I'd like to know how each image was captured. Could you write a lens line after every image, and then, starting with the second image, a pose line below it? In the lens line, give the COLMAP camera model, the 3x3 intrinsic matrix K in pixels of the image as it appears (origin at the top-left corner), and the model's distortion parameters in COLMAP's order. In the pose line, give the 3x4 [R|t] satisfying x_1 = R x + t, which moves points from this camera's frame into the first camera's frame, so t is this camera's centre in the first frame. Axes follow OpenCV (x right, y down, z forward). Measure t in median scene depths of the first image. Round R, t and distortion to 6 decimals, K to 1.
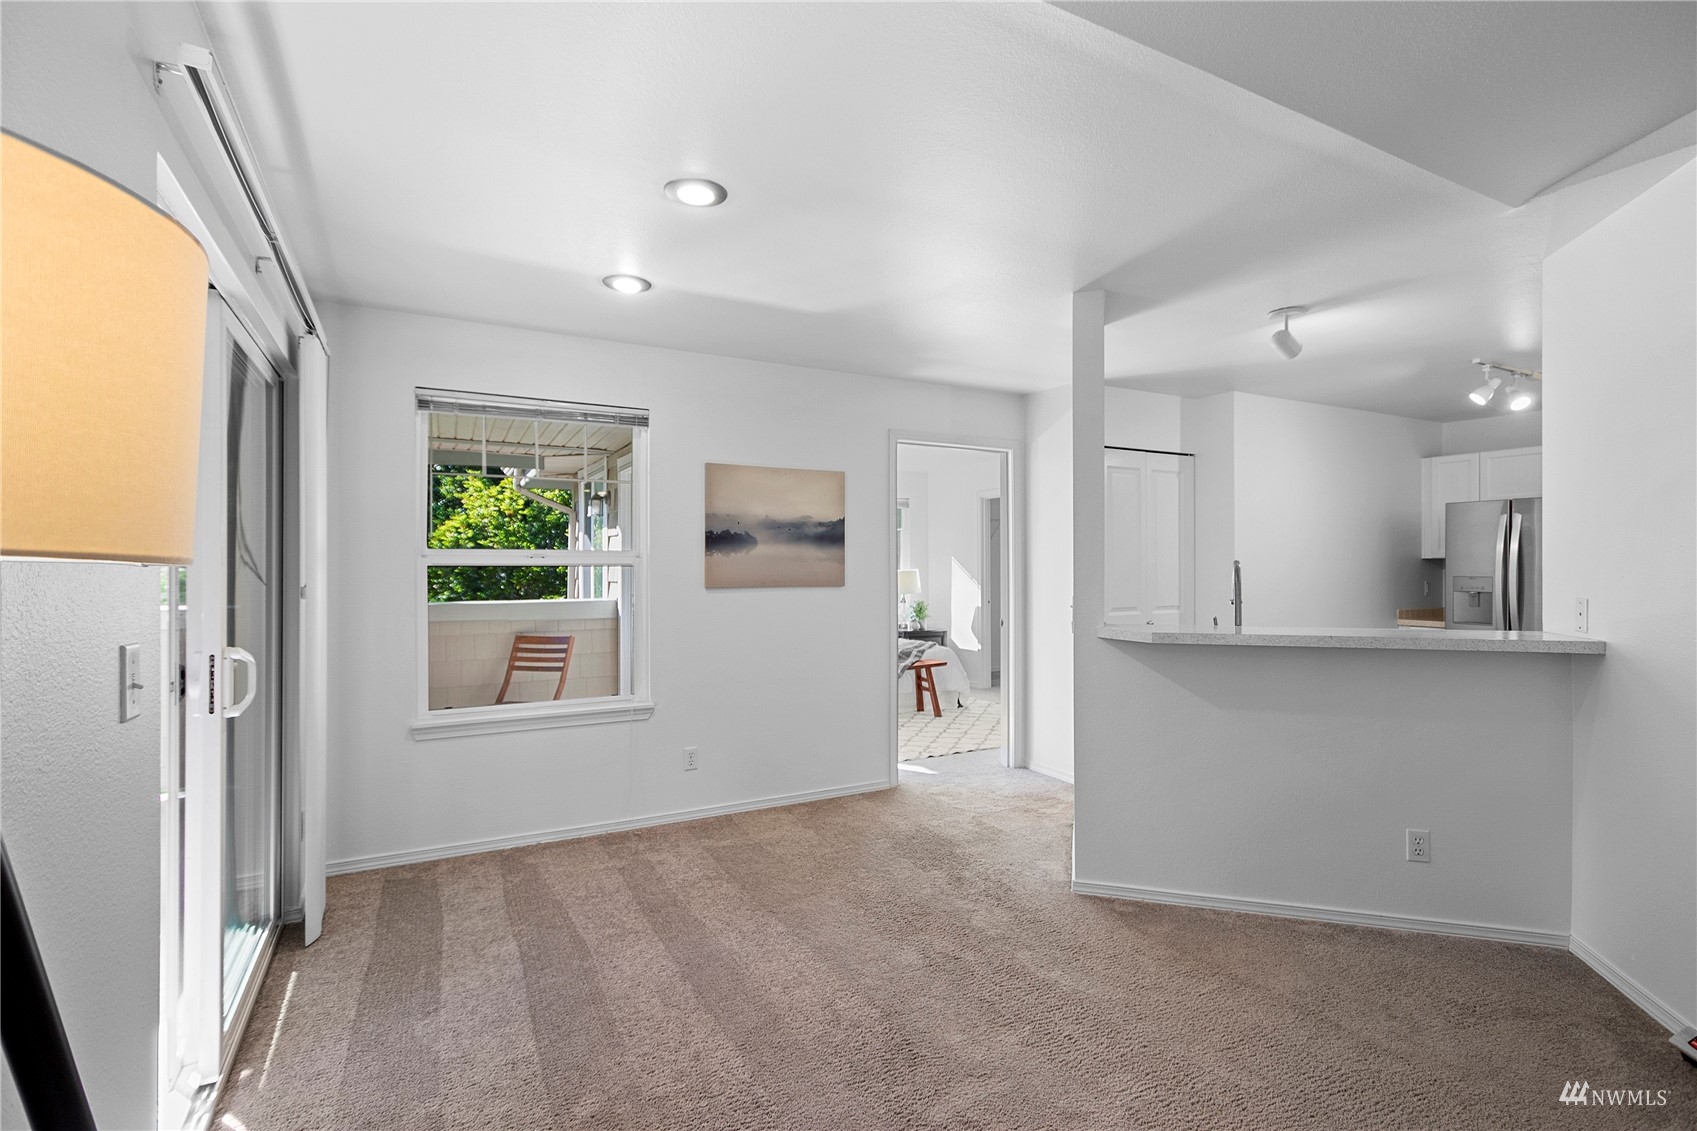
lens RADIAL K [[796.8, 0, 855.1], [0, 796.8, 555.1], [0, 0, 1]] dist [-0.003465, 0.004058]
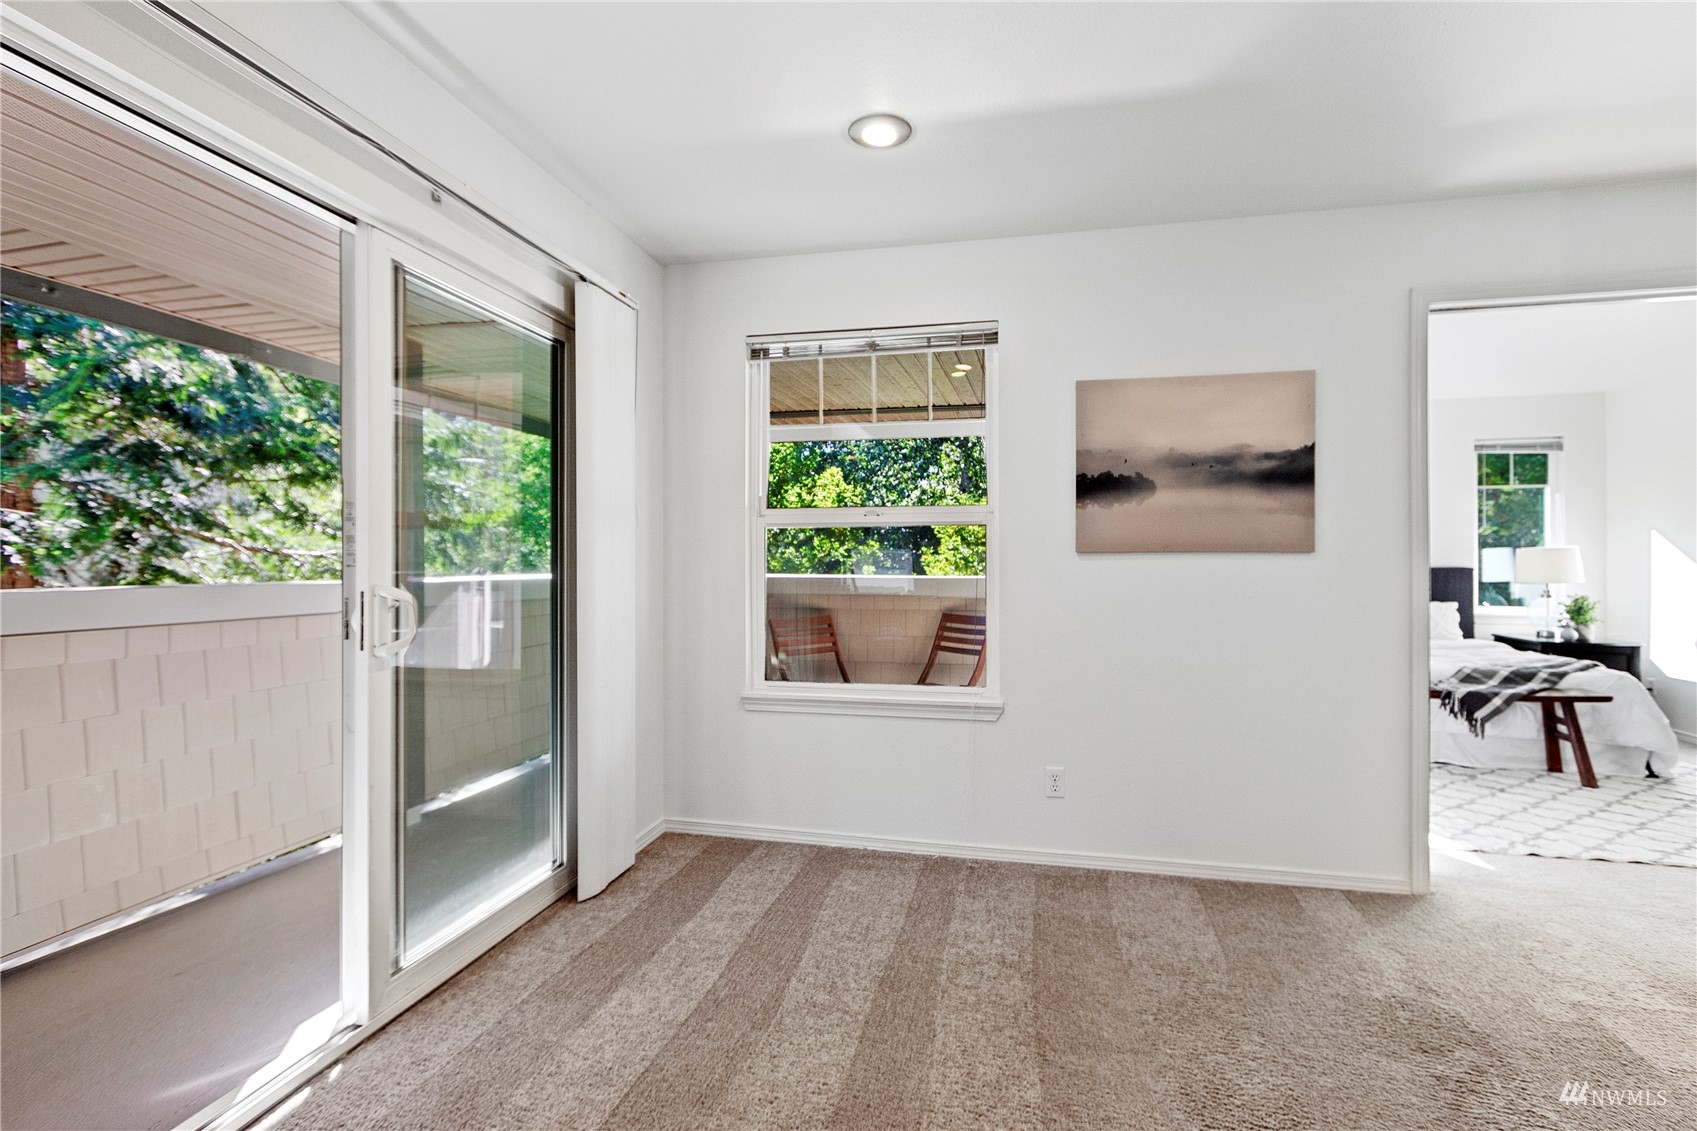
lens RADIAL K [[796.8, 0, 838.7], [0, 796.8, 558.7], [0, 0, 1]] dist [-0.003465, 0.004058]
pose [[0.746910, 0.000786, -0.664925, 0.128615], [0.007947, 0.999917, 0.010108, 0.036026], [0.664878, -0.012834, 0.746842, 0.297829]]
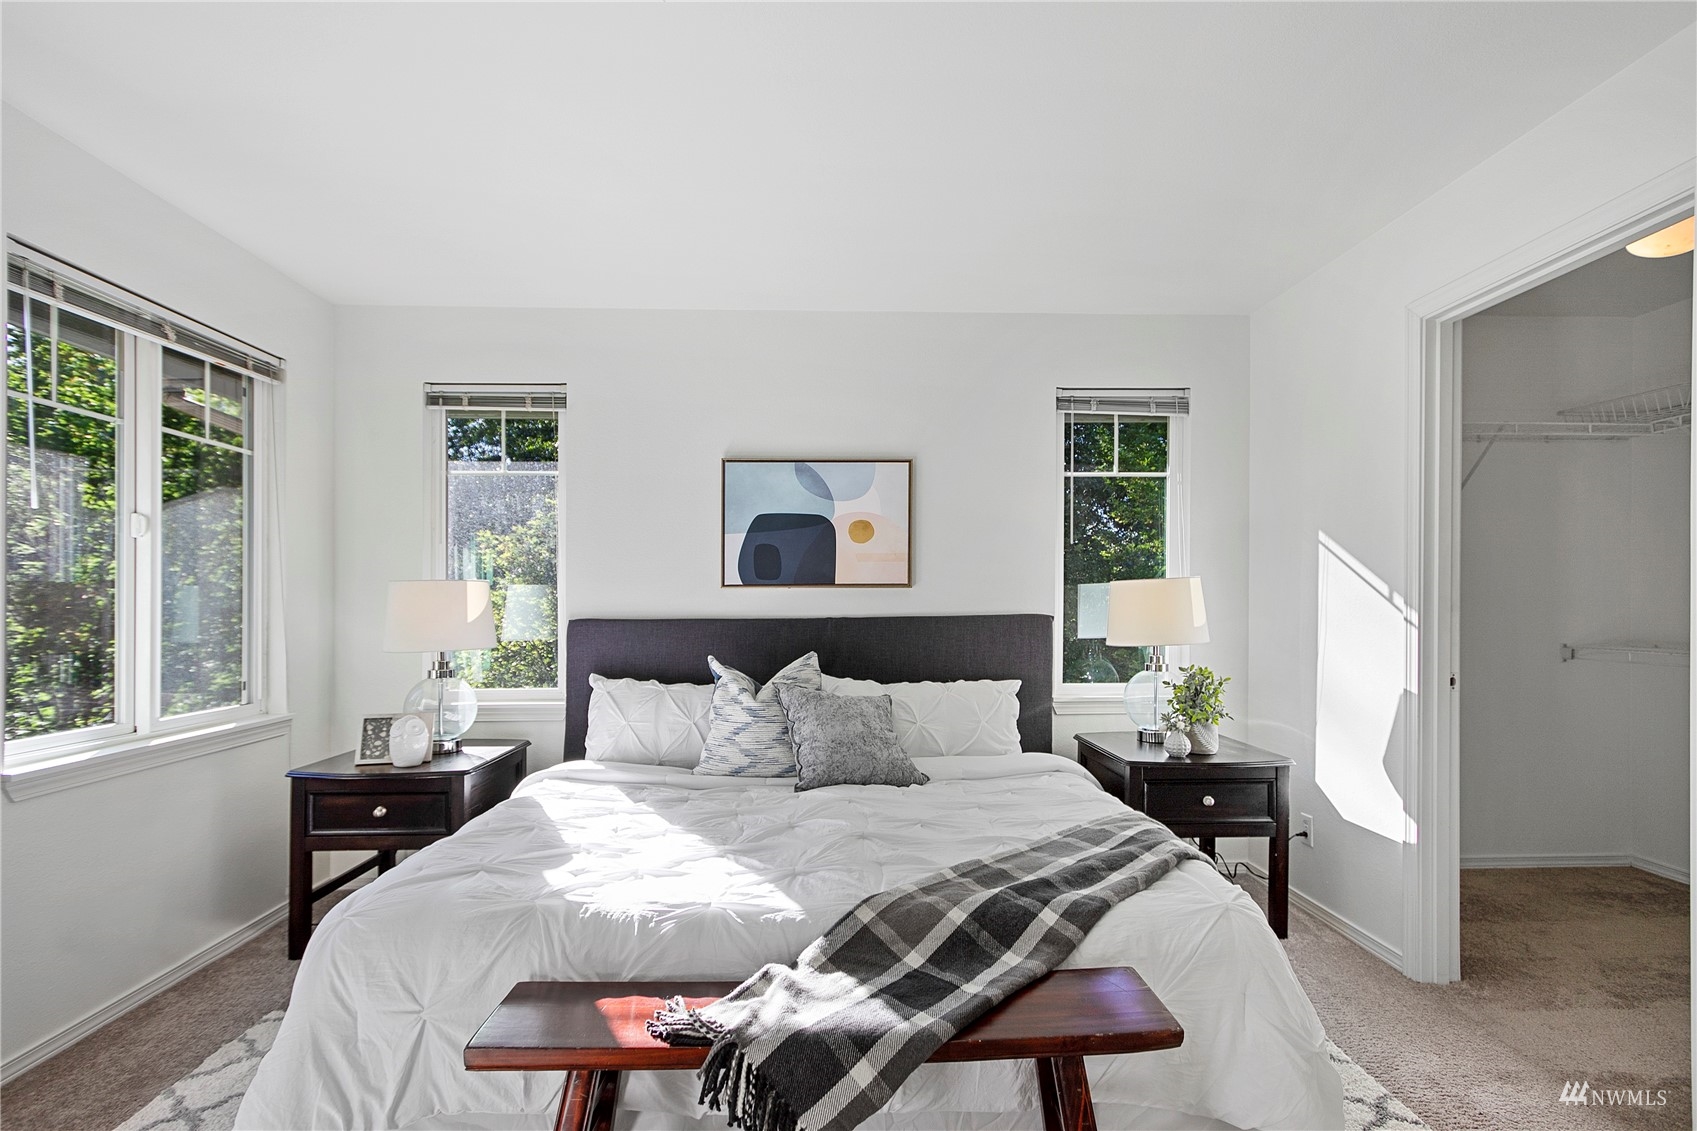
lens RADIAL K [[796.8, 0, 857.3], [0, 796.8, 605.2], [0, 0, 1]] dist [-0.003465, 0.004058]
pose [[0.891527, -0.001804, -0.452965, 0.213645], [0.011098, 0.999779, 0.017862, 0.049195], [0.452833, -0.020952, 0.891349, 1.293760]]
